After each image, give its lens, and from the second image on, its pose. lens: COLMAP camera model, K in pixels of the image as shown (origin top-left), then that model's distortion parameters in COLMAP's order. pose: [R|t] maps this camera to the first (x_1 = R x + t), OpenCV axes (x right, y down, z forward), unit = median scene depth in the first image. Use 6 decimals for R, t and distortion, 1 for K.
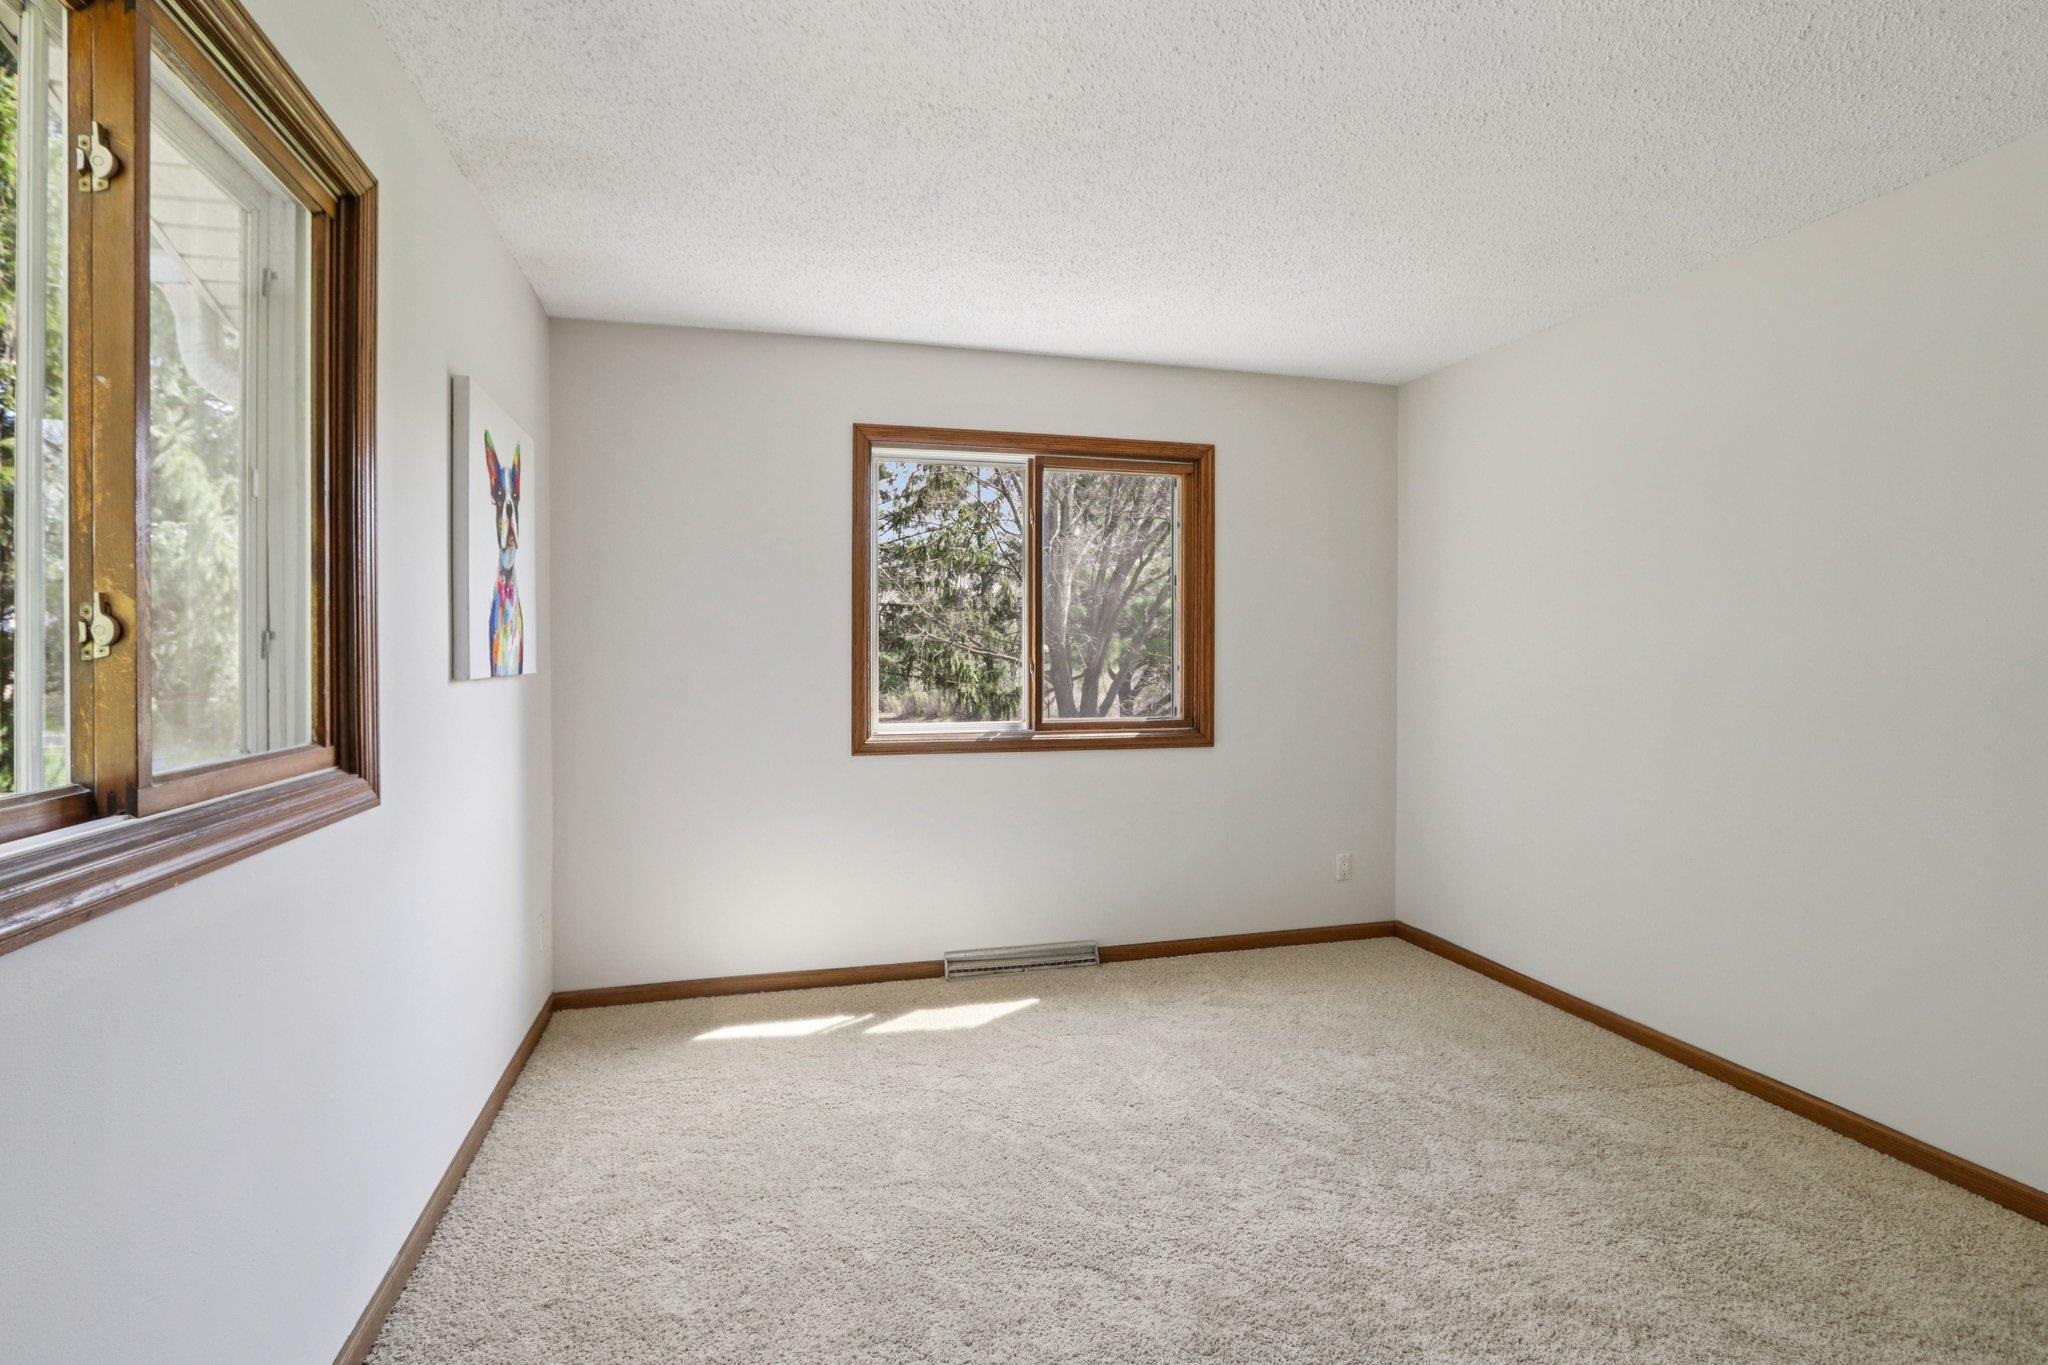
lens RADIAL K [[992.5, 0, 1018.6], [0, 992.5, 663.5], [0, 0, 1]] dist [-0.020089, 0.003655]
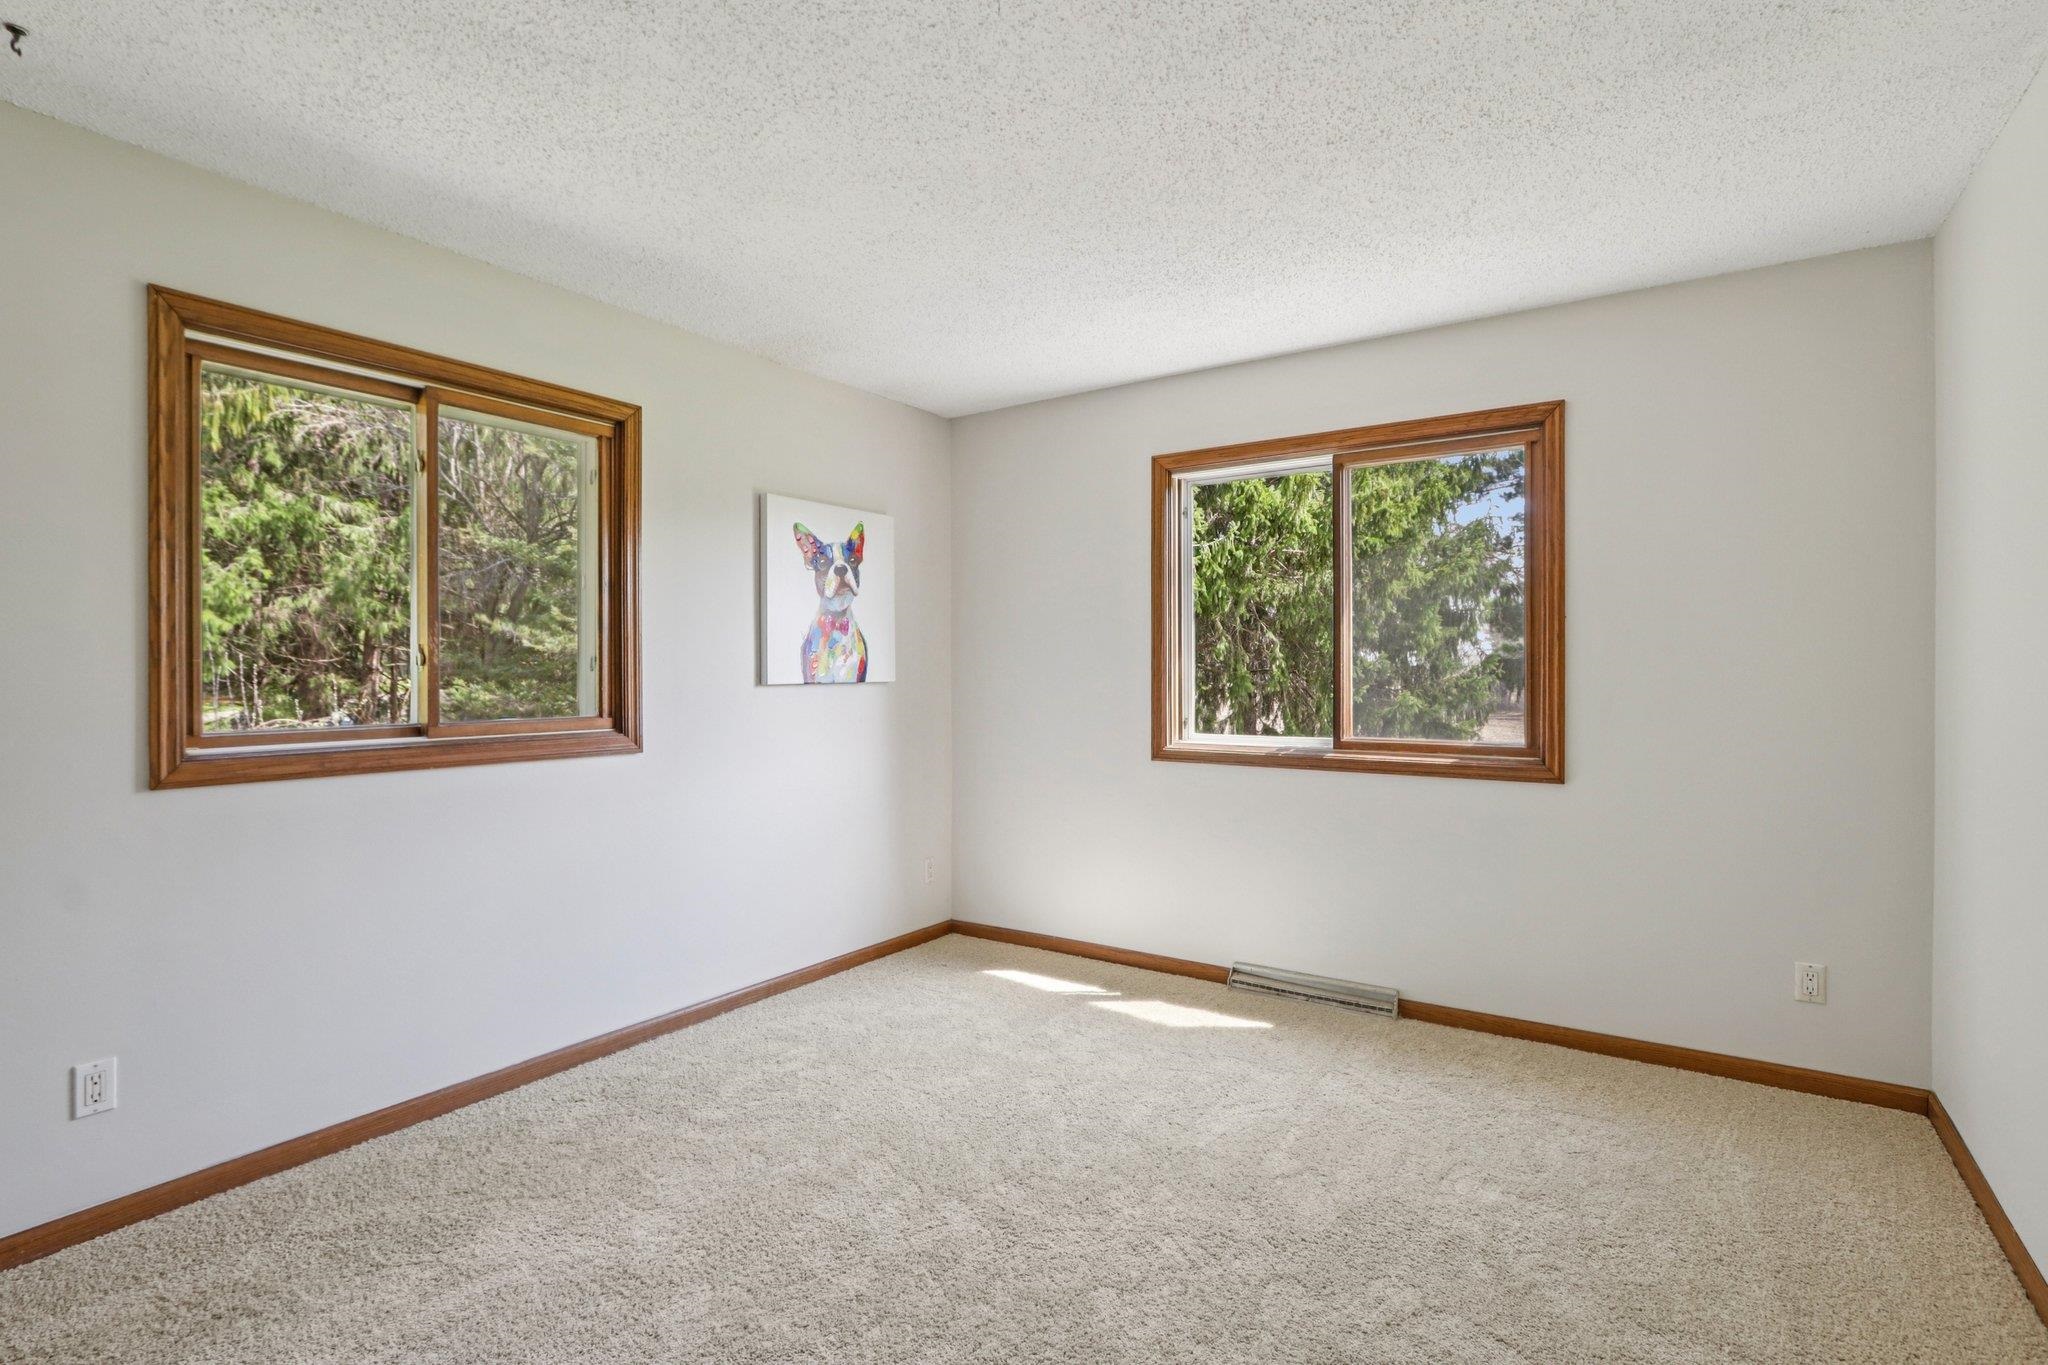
lens RADIAL K [[992.5, 0, 995.7], [0, 992.5, 669.6], [0, 0, 1]] dist [-0.020089, 0.003655]
pose [[0.631829, 0.000061, -0.775107, 0.569319], [-0.004315, 0.999985, -0.003438, -0.002417], [0.775095, 0.005517, 0.631820, 0.174721]]
